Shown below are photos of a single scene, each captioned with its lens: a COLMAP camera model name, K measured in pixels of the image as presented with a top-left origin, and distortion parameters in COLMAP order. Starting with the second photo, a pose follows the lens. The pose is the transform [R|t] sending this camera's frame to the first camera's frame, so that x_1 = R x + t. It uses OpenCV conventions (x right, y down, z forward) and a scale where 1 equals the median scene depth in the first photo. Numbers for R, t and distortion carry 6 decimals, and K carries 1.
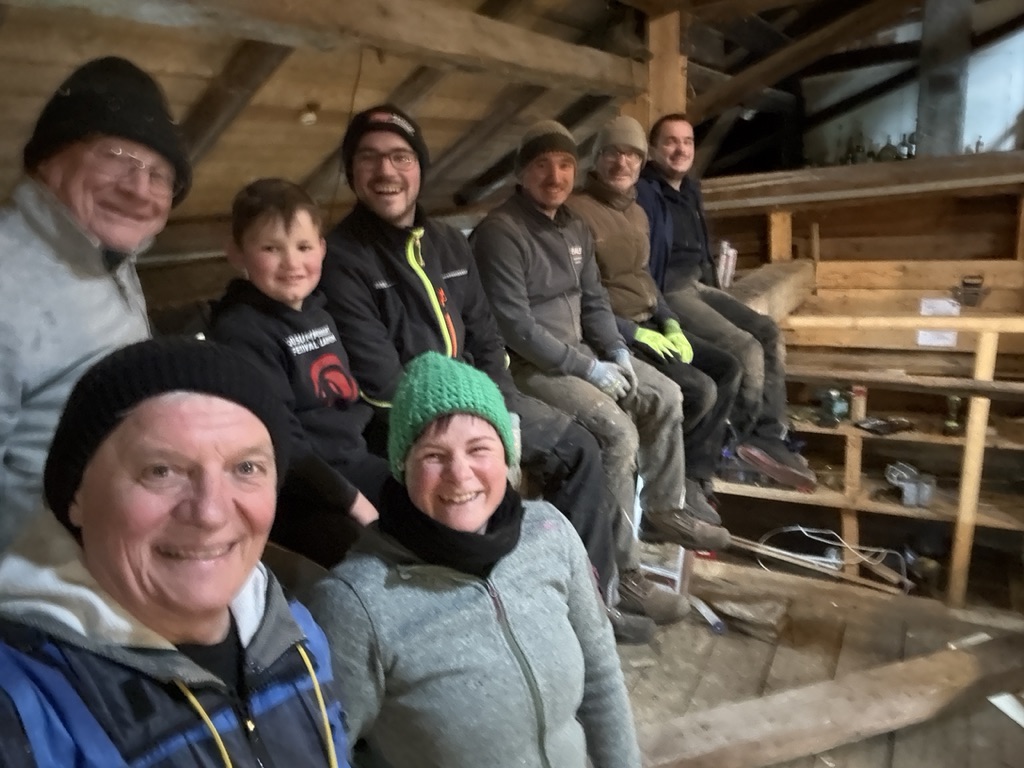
lens RADIAL K [[696.5, 0, 488.0], [0, 696.5, 383.6], [0, 0, 1]] dist [0.003060, -0.043424]
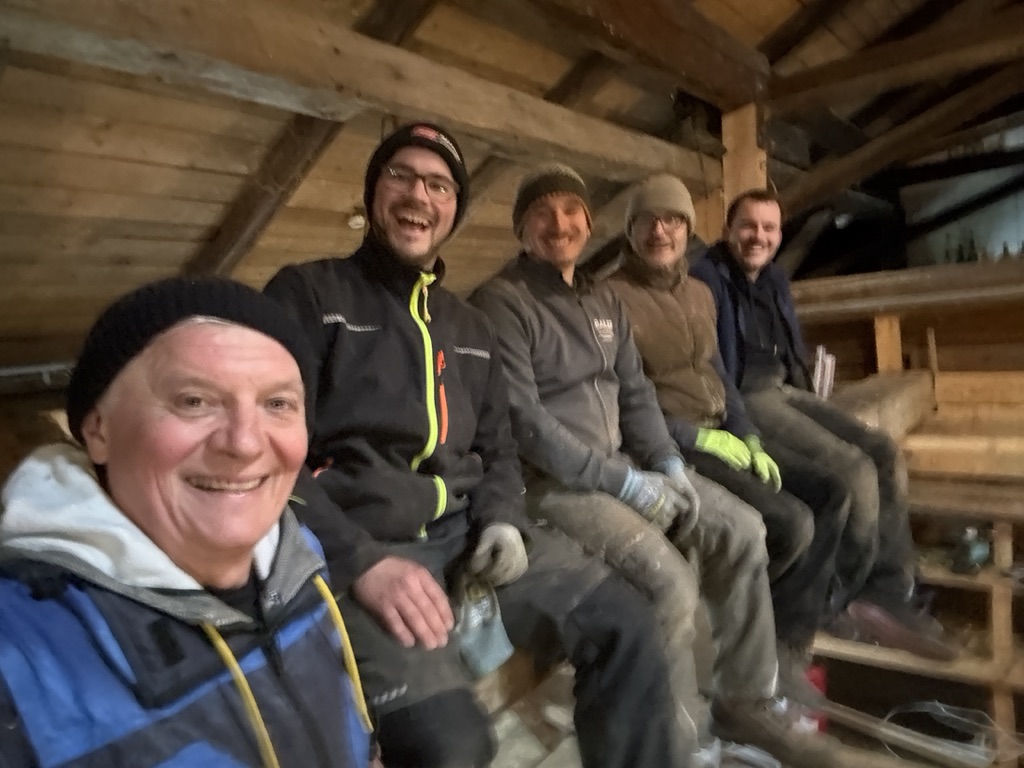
lens RADIAL K [[696.5, 0, 488.0], [0, 696.5, 383.6], [0, 0, 1]] dist [0.003060, -0.043424]
pose [[0.991637, 0.008096, -0.128806, 0.051924], [-0.031244, 0.983403, -0.178723, 0.004123], [0.125221, 0.181253, 0.975432, 0.140159]]
